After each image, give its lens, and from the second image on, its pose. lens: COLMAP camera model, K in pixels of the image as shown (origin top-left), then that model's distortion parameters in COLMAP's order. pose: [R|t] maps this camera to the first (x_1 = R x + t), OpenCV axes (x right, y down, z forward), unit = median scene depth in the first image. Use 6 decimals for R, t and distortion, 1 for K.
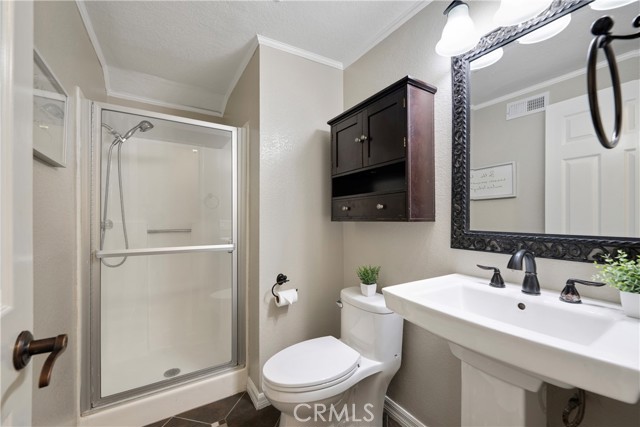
lens RADIAL K [[258.1, 0, 321.5], [0, 258.1, 216.6], [0, 0, 1]] dist [-0.001945, -0.000124]
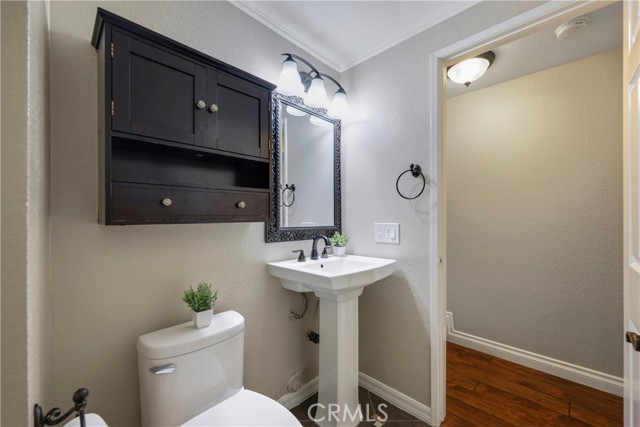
lens RADIAL K [[258.1, 0, 321.8], [0, 258.1, 216.9], [0, 0, 1]] dist [-0.001945, -0.000124]
pose [[-0.226397, -0.005399, 0.974020, -0.876658], [-0.011133, 0.999934, 0.002954, -0.006445], [-0.973971, -0.010175, -0.226442, 1.239125]]
